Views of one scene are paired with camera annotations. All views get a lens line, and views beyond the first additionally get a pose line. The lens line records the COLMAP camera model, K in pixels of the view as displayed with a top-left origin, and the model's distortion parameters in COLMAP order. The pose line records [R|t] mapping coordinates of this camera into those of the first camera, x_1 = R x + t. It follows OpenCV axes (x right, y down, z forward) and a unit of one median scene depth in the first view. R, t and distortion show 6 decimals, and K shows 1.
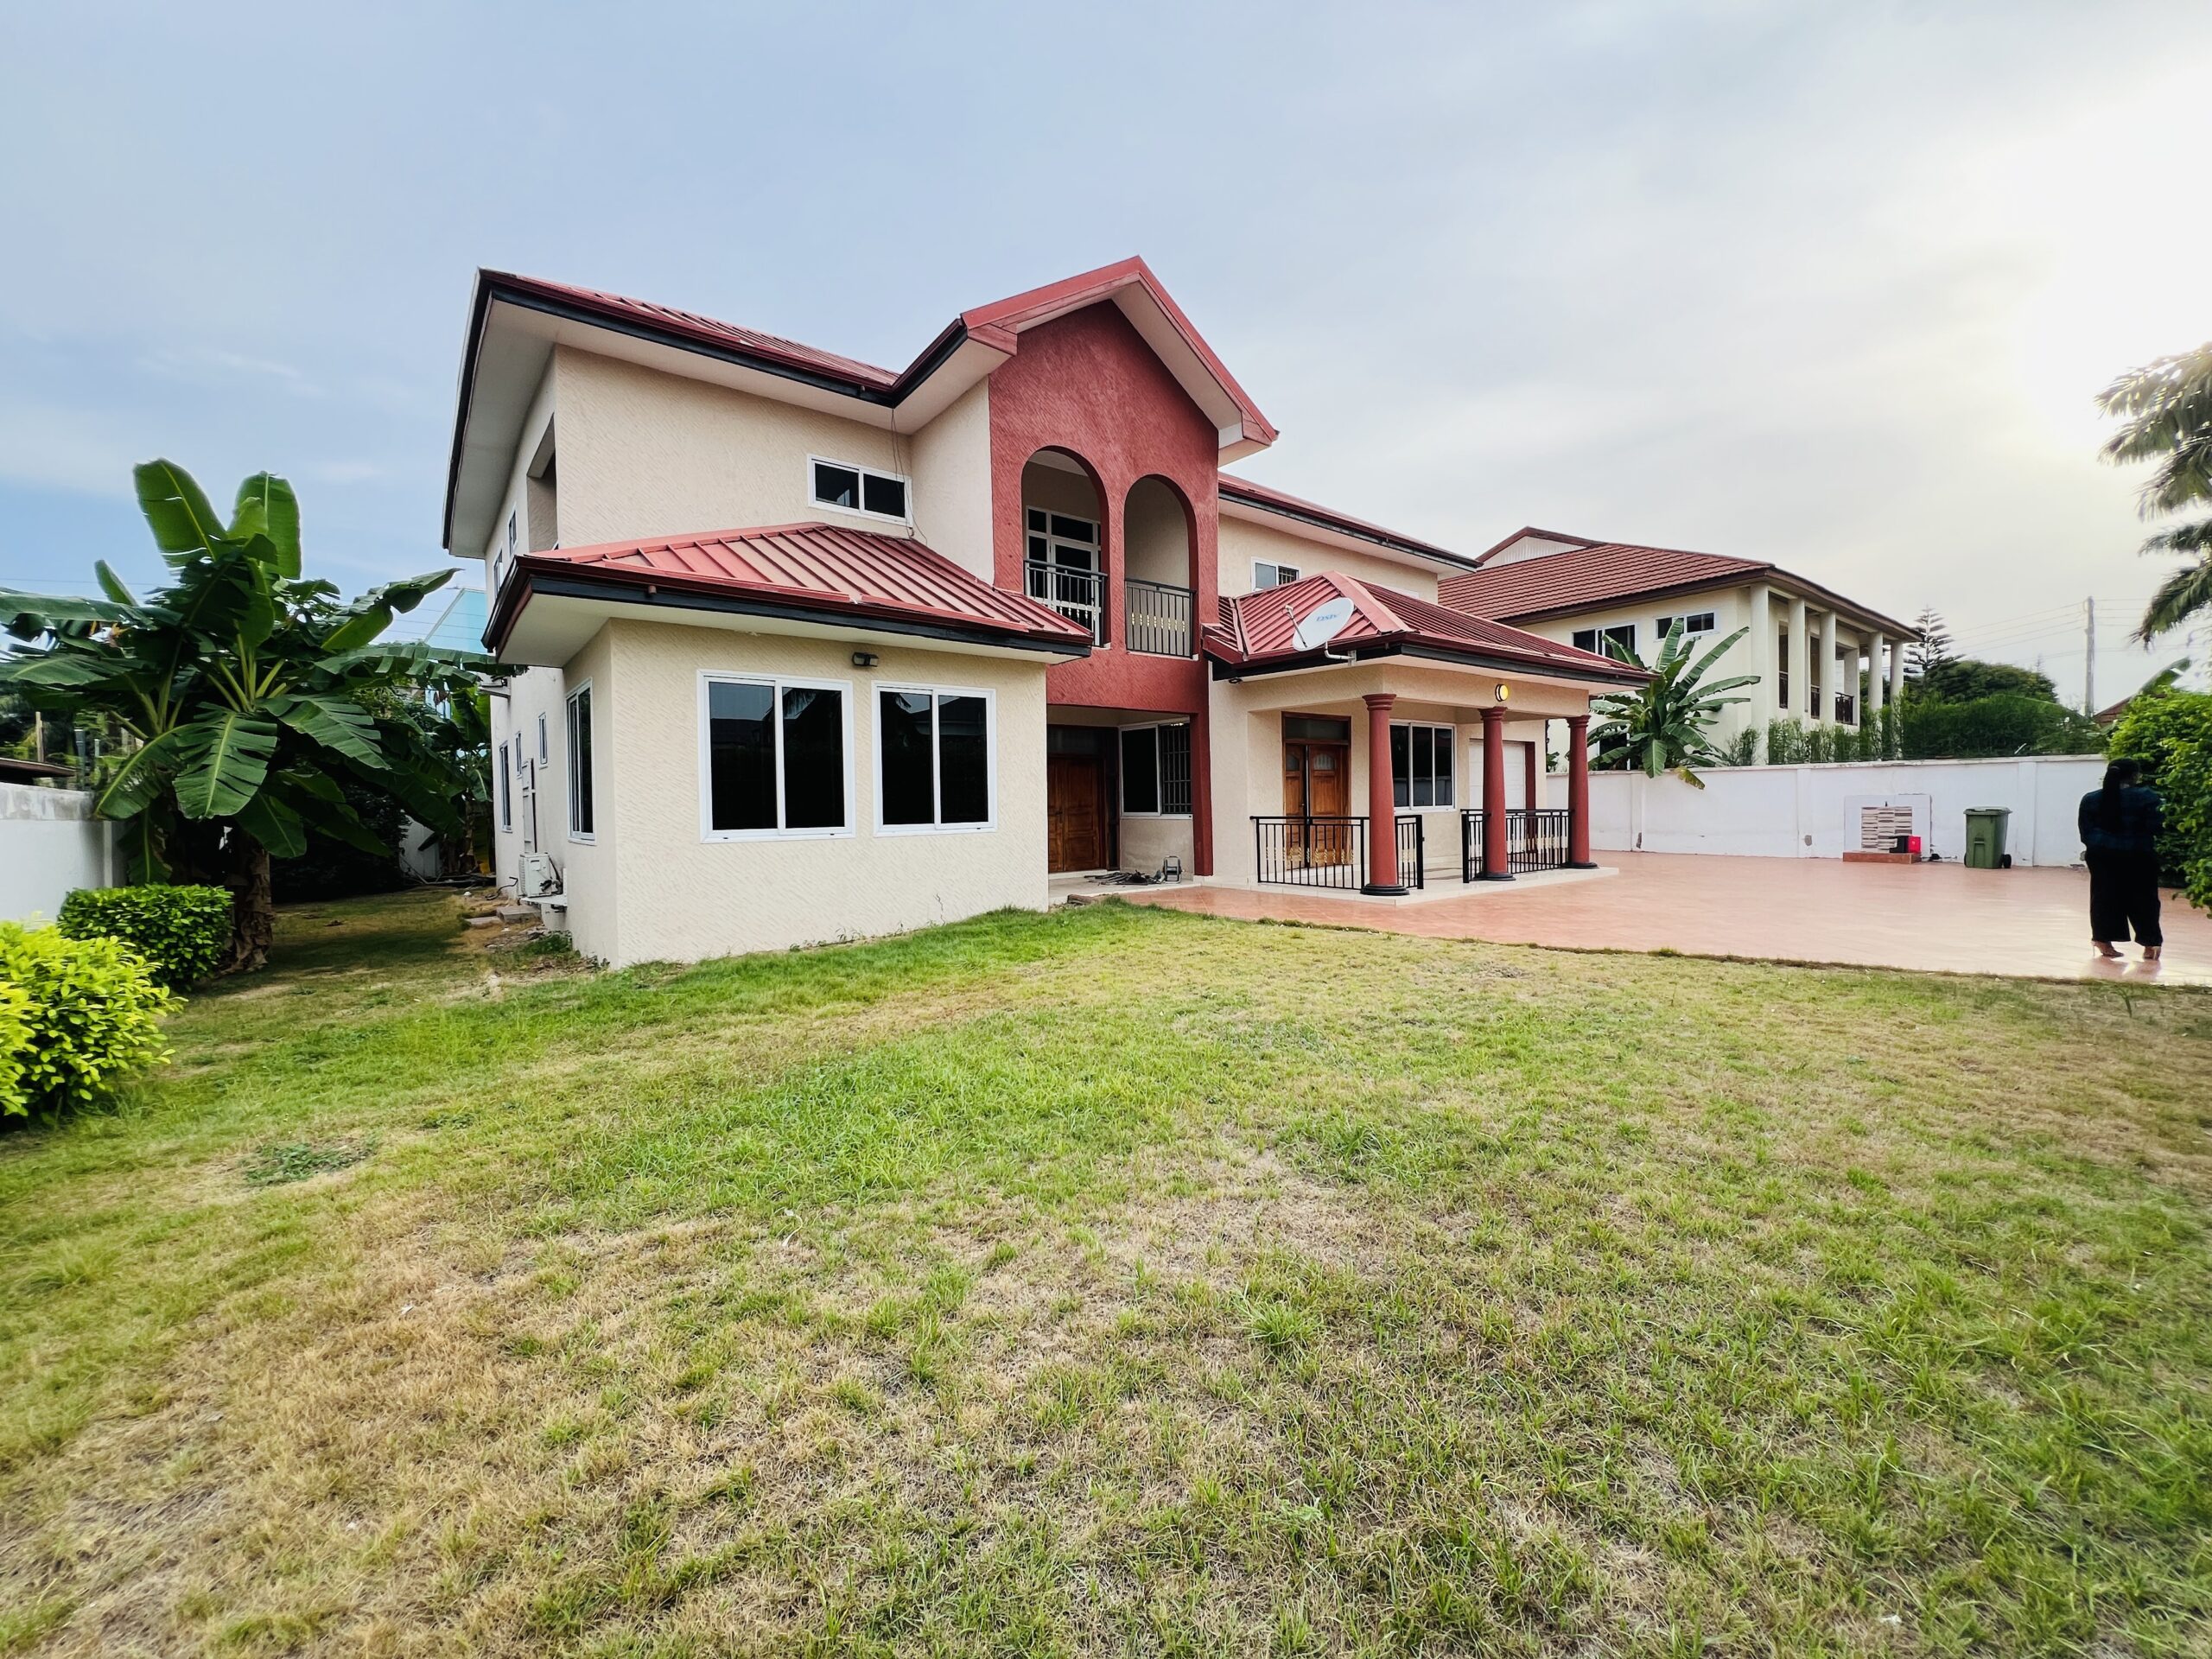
lens RADIAL K [[884.0, 0, 1106.1], [0, 884.0, 819.1], [0, 0, 1]] dist [-0.001375, -0.000044]
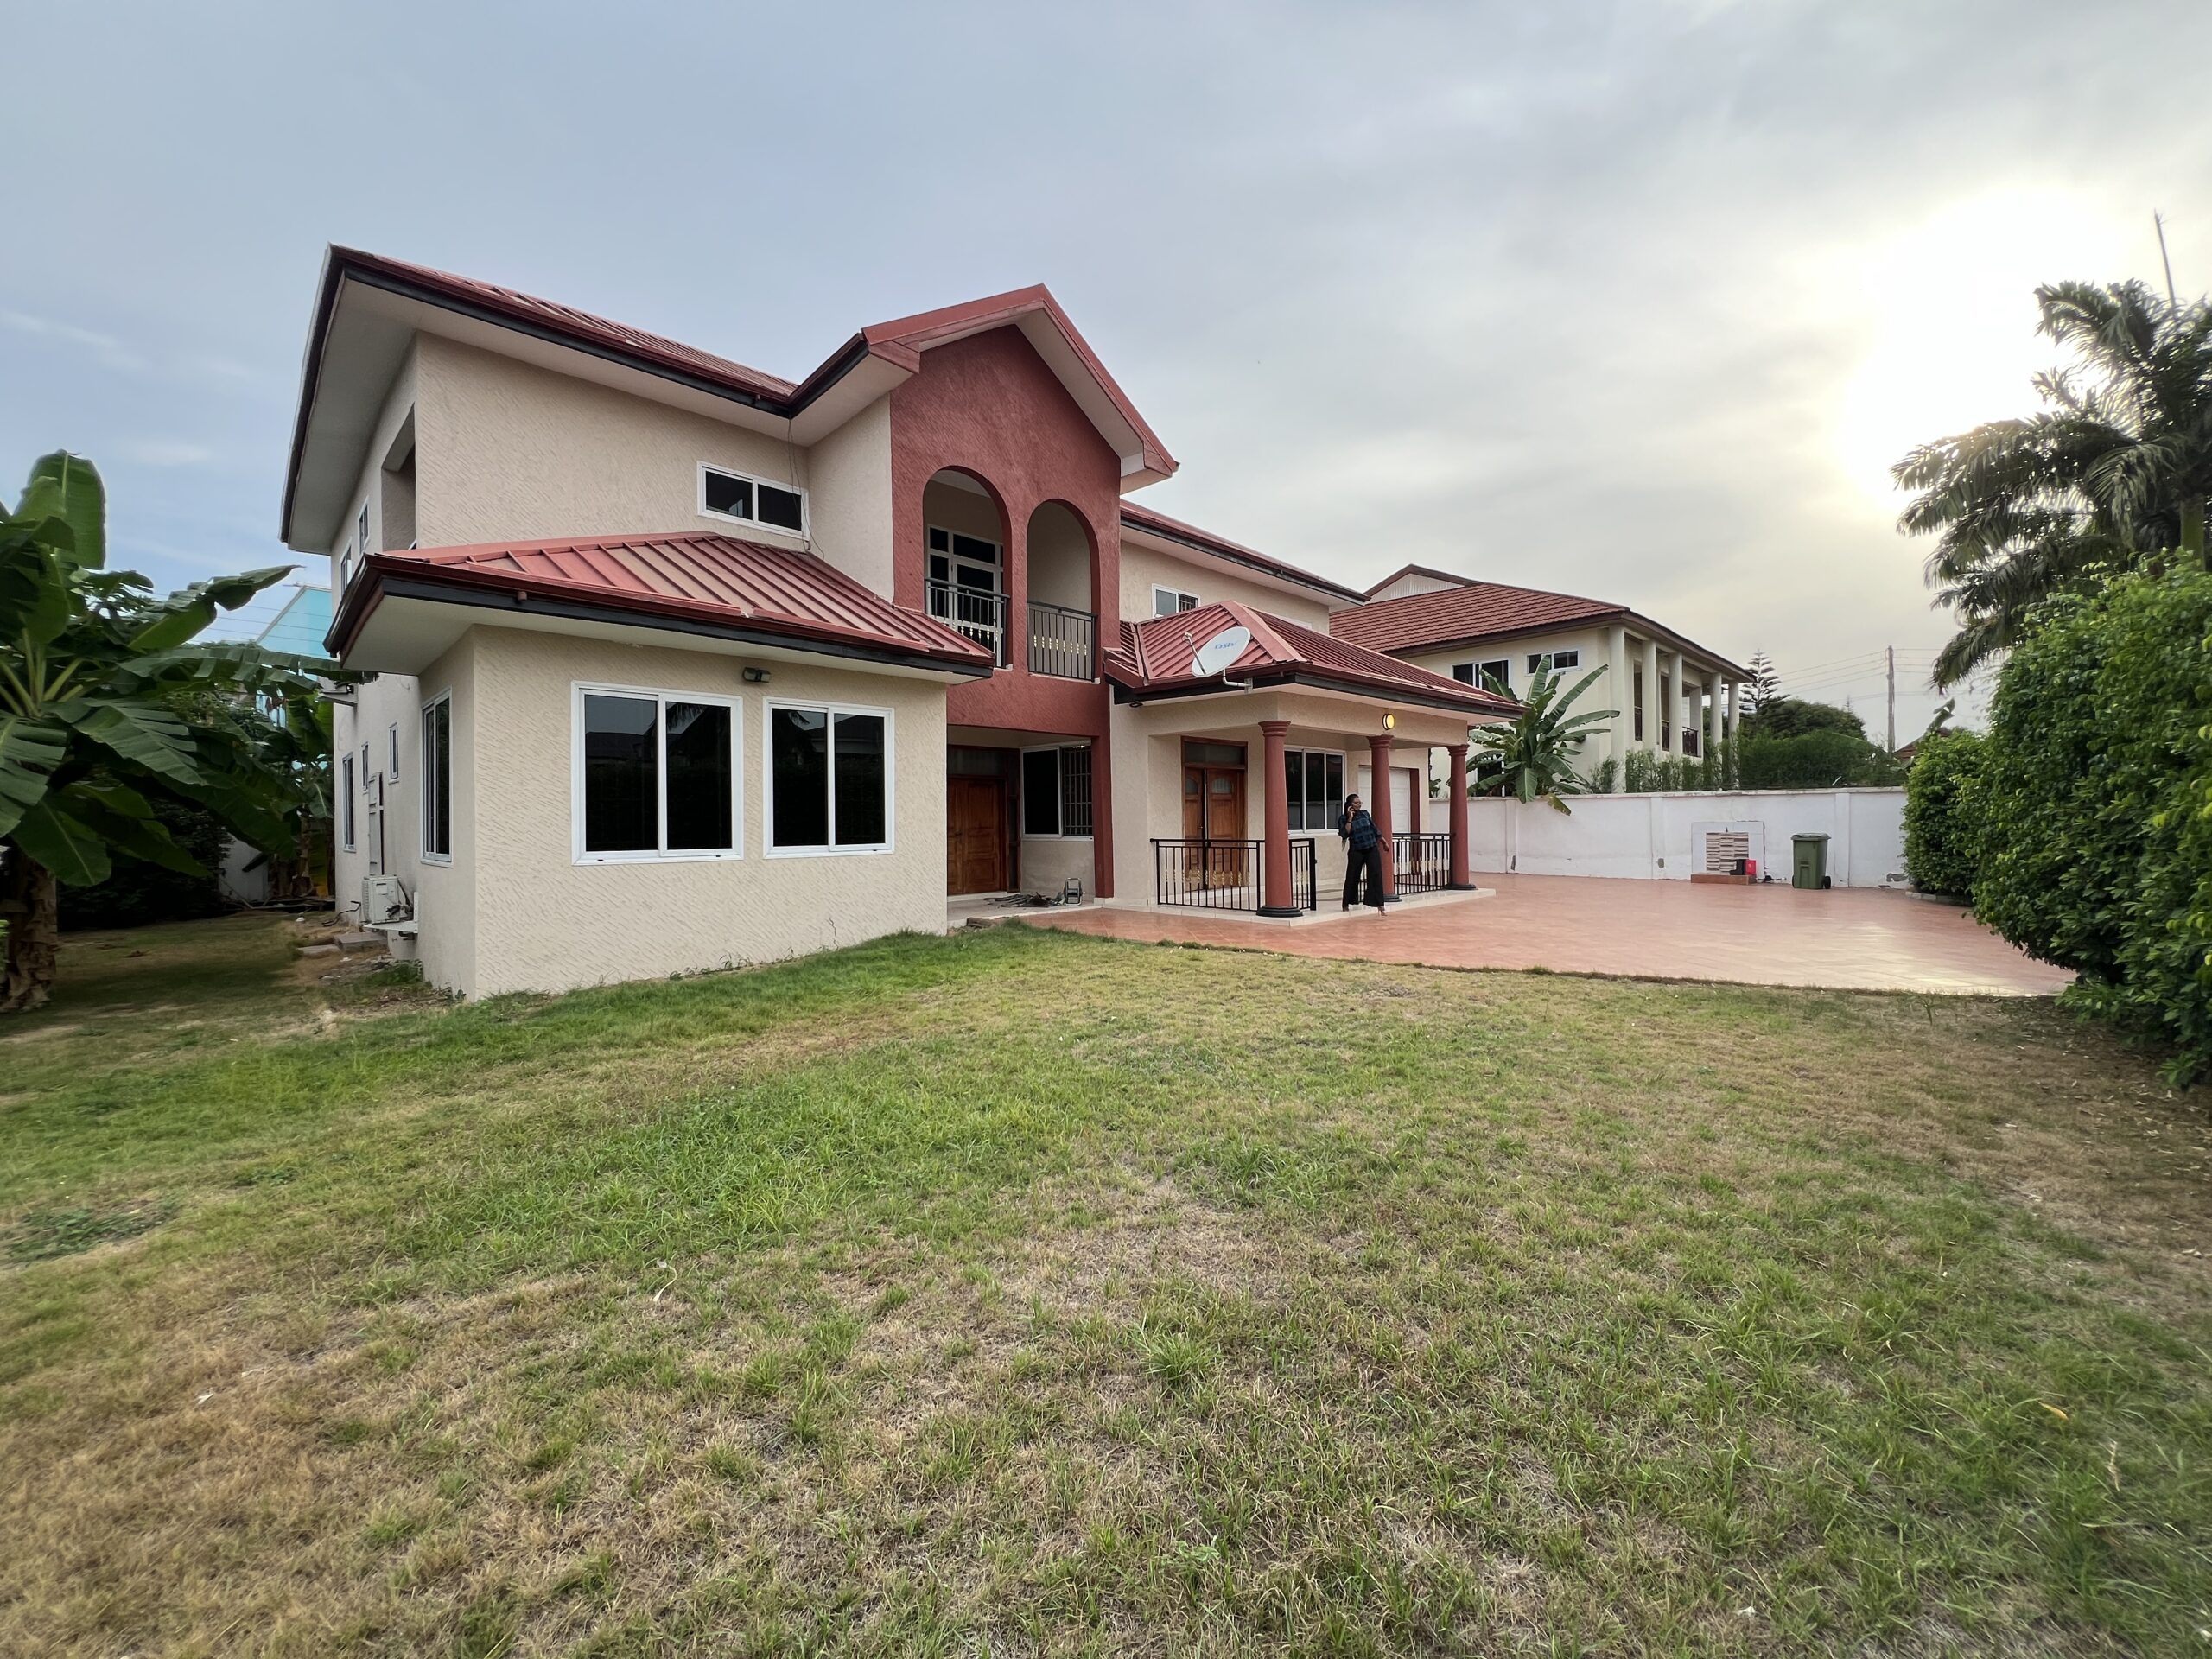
lens RADIAL K [[883.6, 0, 1106.5], [0, 883.6, 819.3], [0, 0, 1]] dist [-0.001180, -0.000154]
pose [[0.993733, 0.006938, 0.111561, 0.001229], [-0.004330, 0.999712, -0.023602, -0.003844], [-0.111692, 0.022972, 0.993477, 0.004635]]
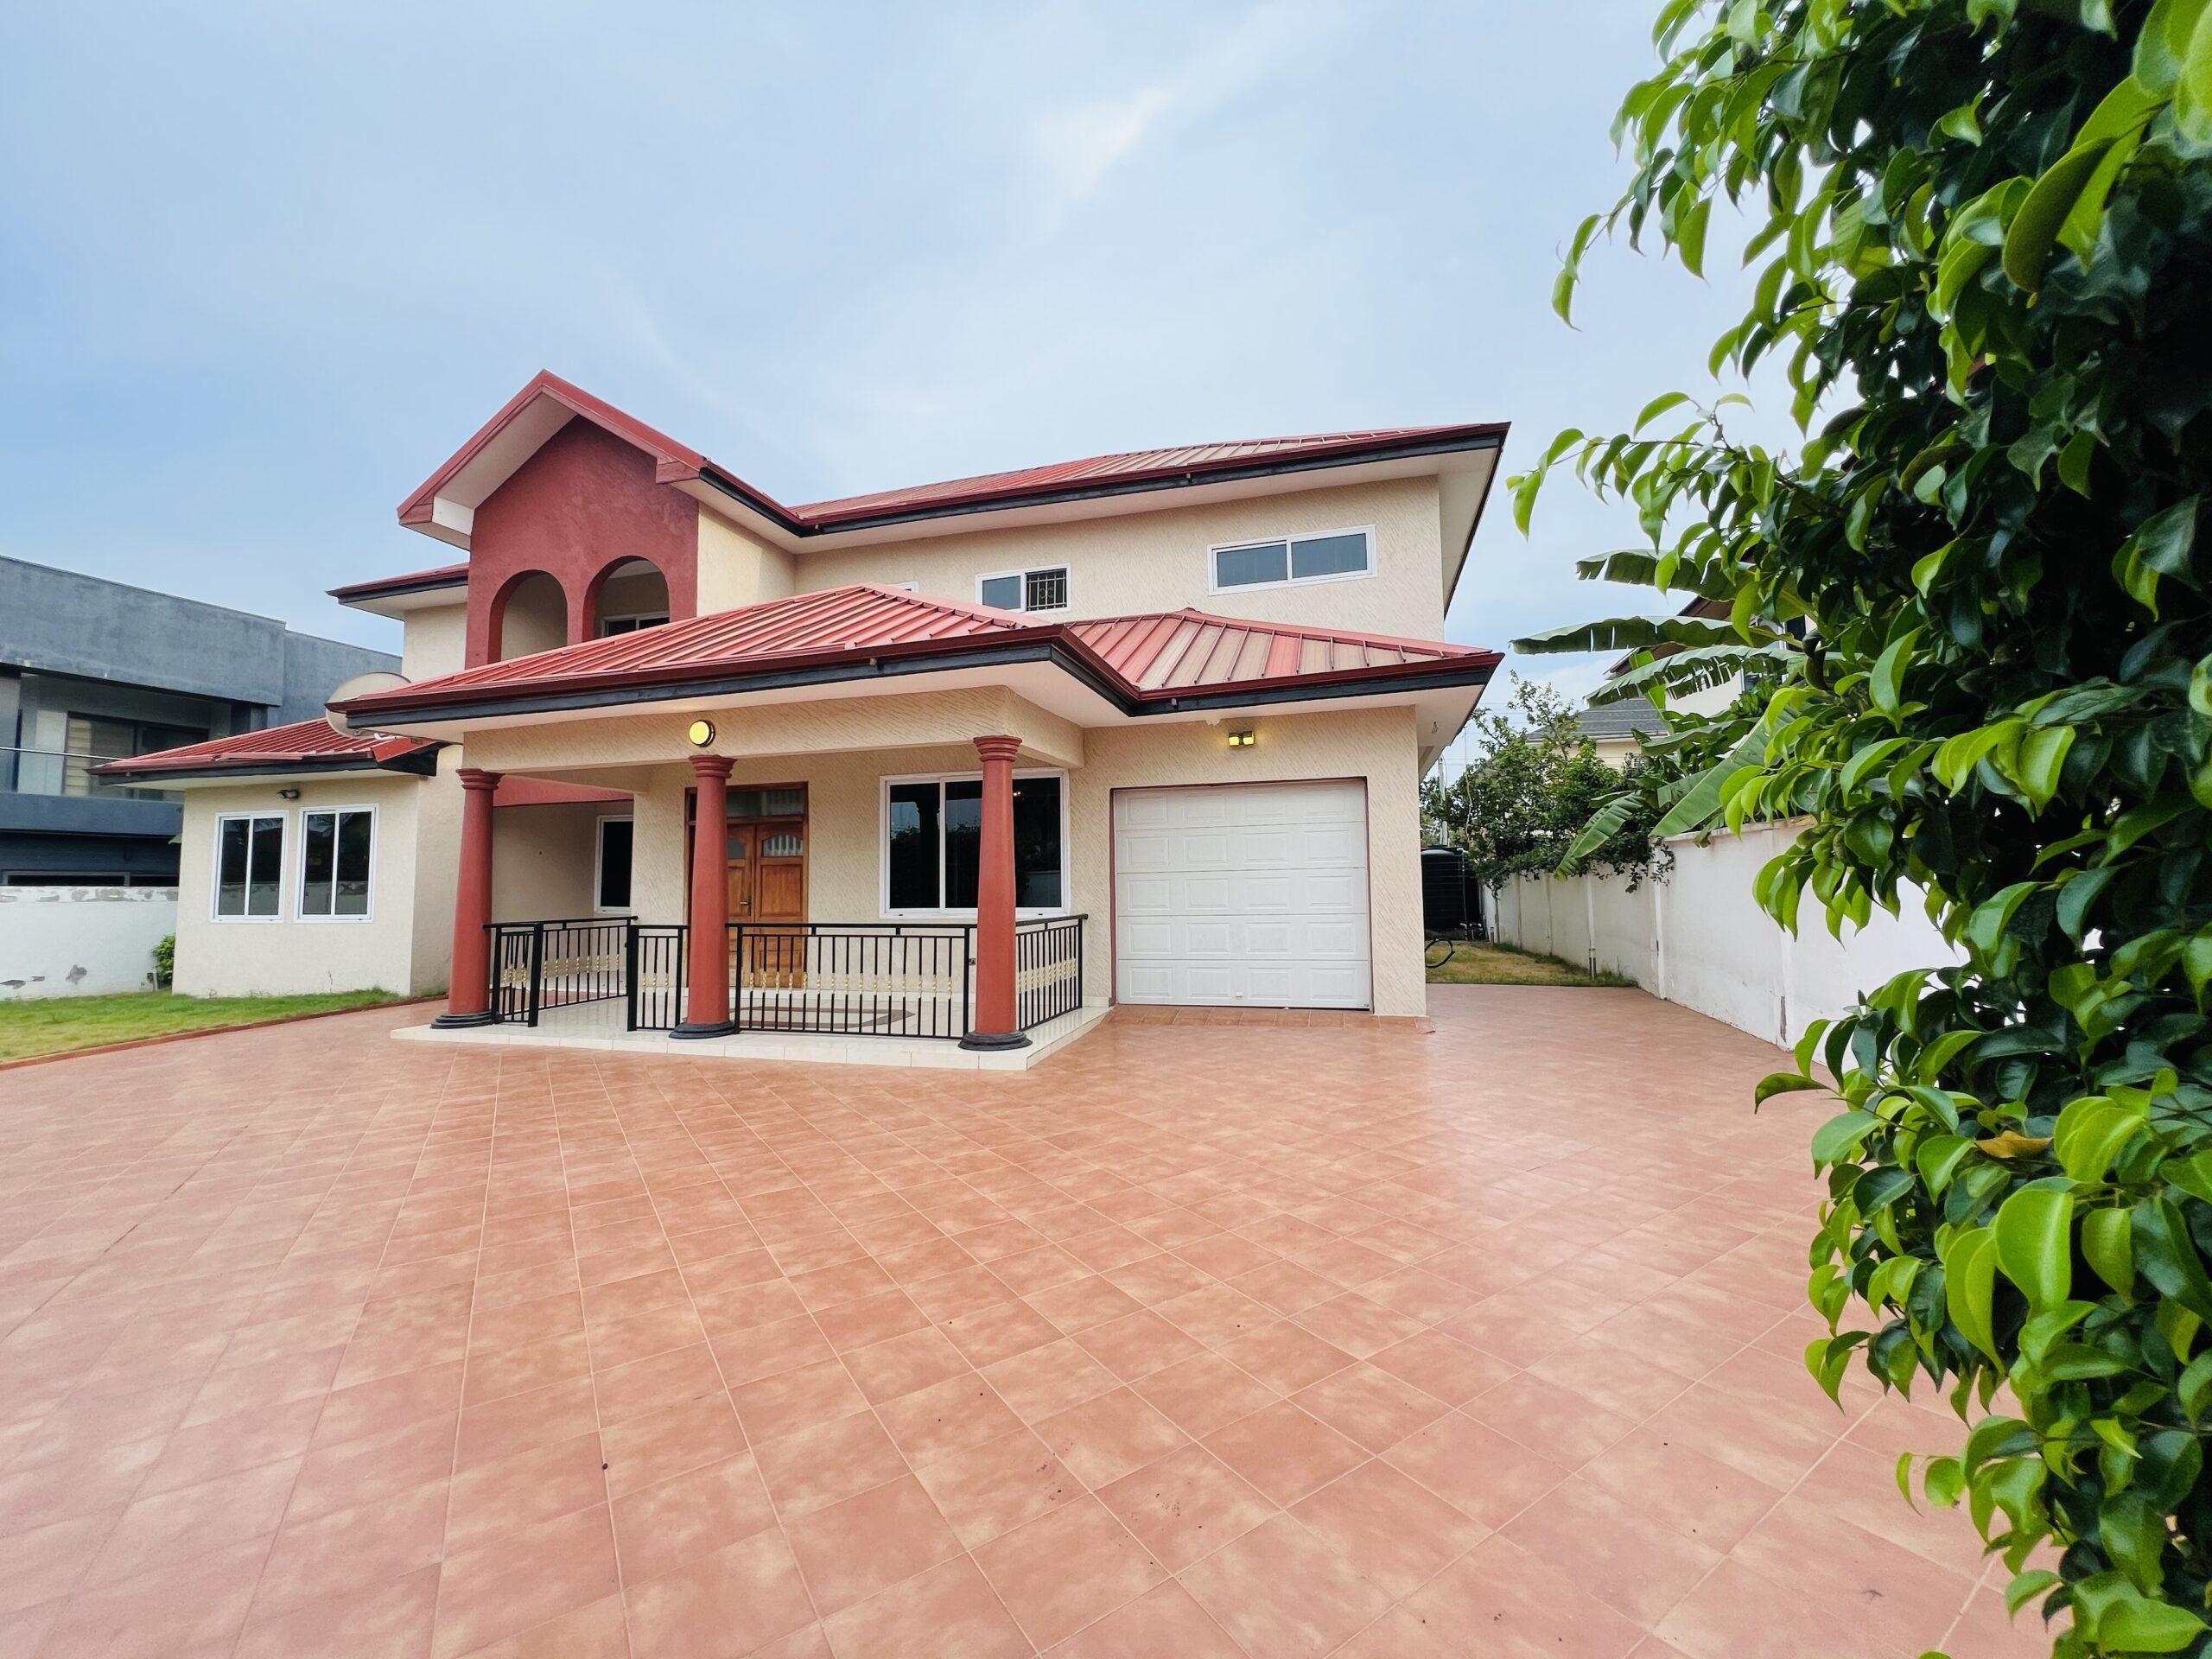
lens RADIAL K [[873.7, 0, 1105.2], [0, 873.7, 825.7], [0, 0, 1]] dist [-0.000355, 0.000065]
pose [[0.582063, -0.044863, -0.811905, 2.892949], [-0.013079, 0.997831, -0.064514, -0.108366], [0.813039, 0.048170, 0.580214, 2.285096]]
